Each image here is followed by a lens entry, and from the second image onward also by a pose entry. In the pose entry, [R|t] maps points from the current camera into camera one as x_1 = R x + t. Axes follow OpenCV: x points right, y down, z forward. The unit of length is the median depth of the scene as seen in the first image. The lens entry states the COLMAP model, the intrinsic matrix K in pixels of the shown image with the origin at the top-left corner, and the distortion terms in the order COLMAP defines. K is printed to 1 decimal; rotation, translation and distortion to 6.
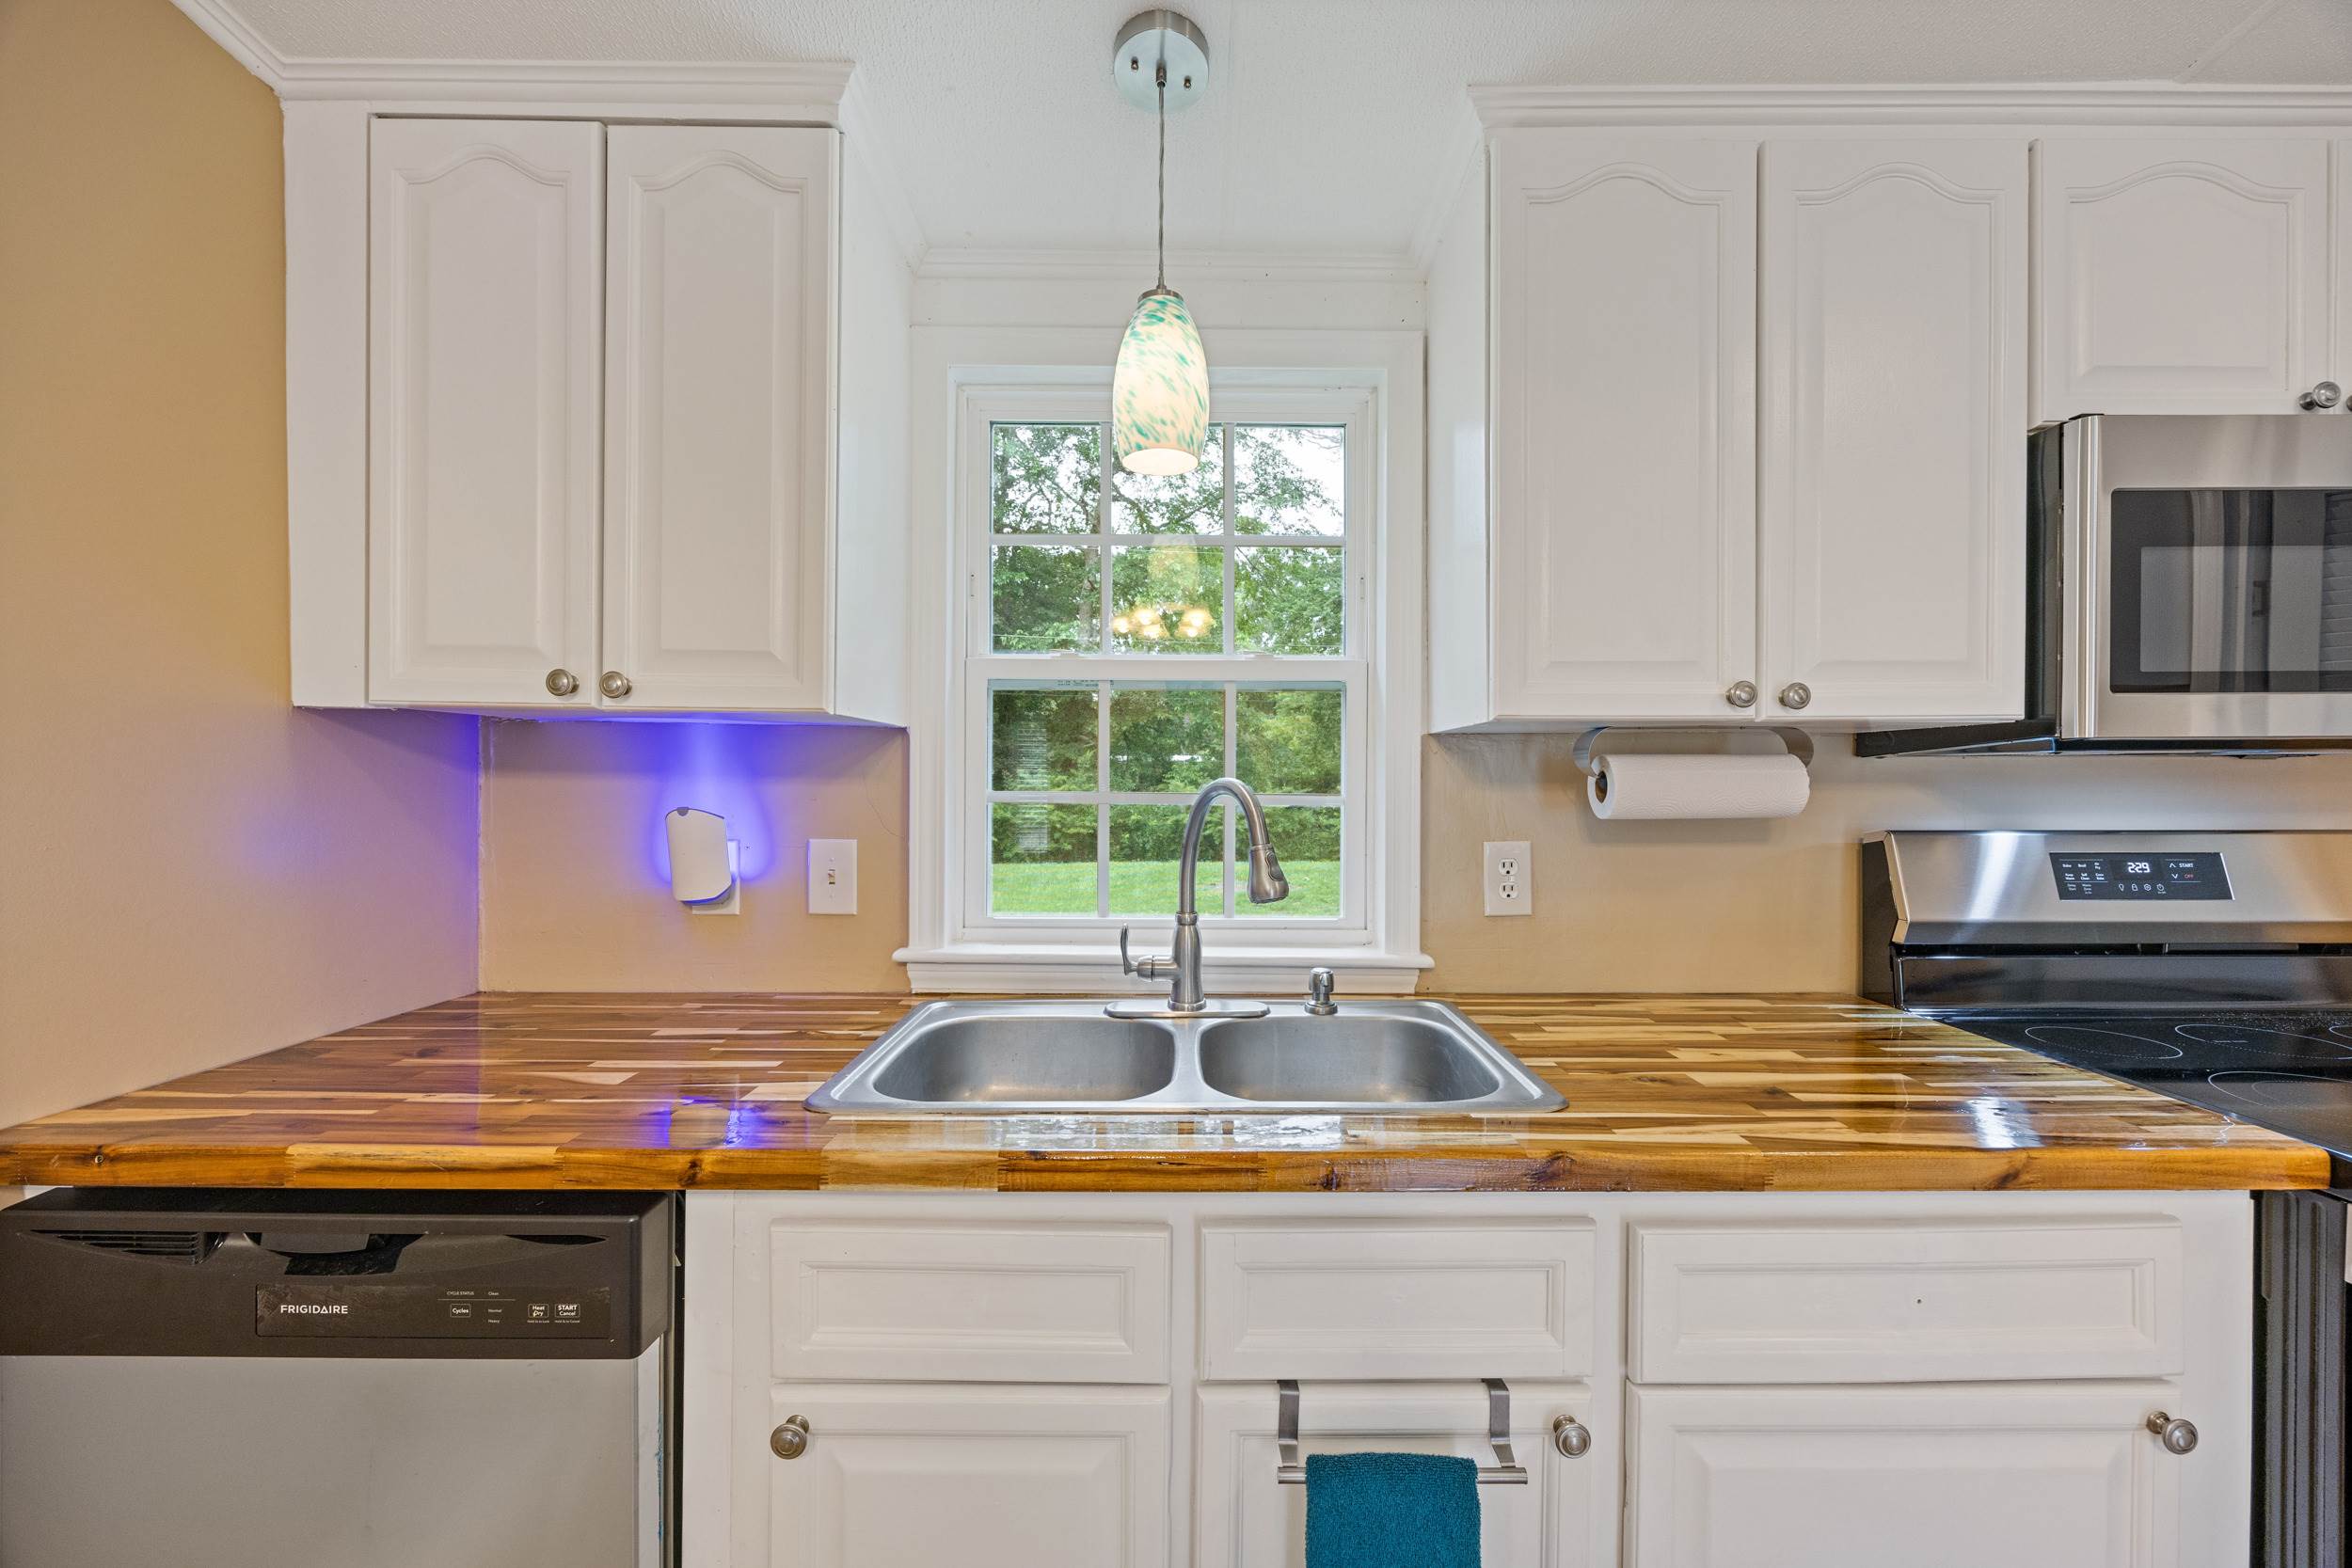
lens RADIAL K [[908.5, 0, 1182.6], [0, 908.5, 781.0], [0, 0, 1]] dist [-0.003738, -0.000217]
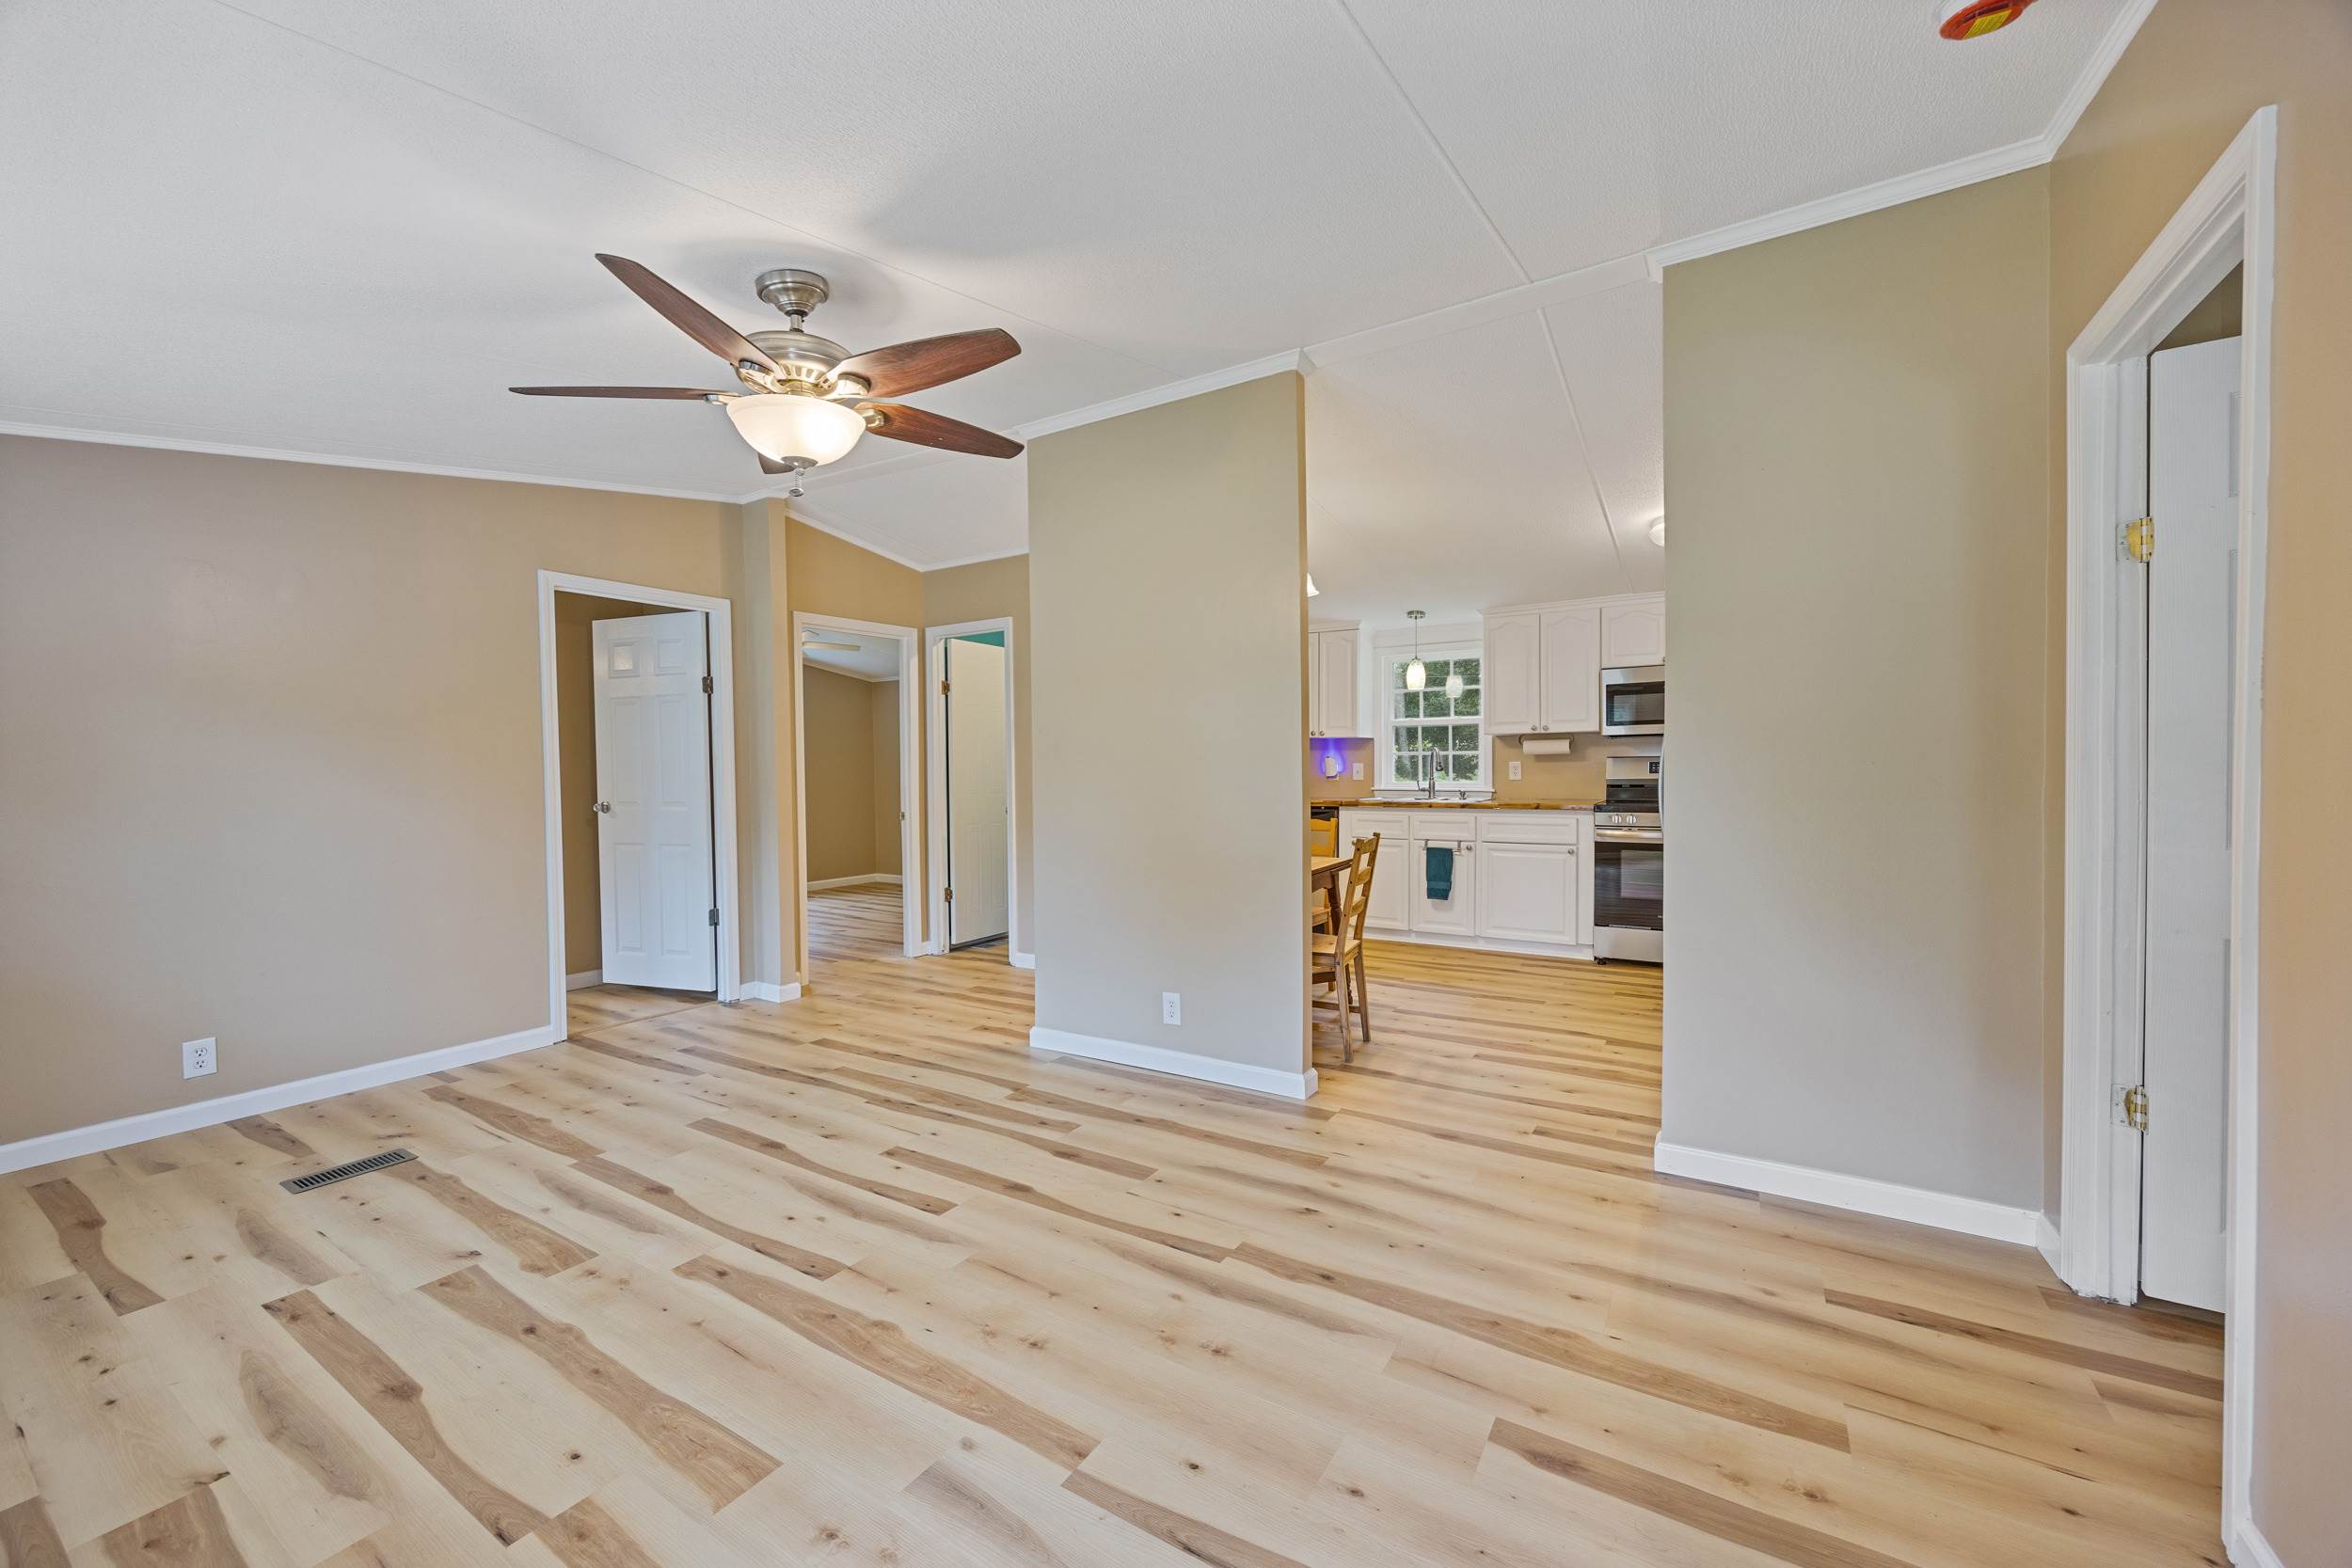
lens RADIAL K [[908.5, 0, 1182.6], [0, 908.5, 781.0], [0, 0, 1]] dist [-0.003738, -0.000217]
pose [[0.855759, -0.004984, -0.517351, 1.392938], [0.014090, 0.999807, 0.013675, 0.088744], [0.517183, -0.018993, 0.855664, -3.831407]]
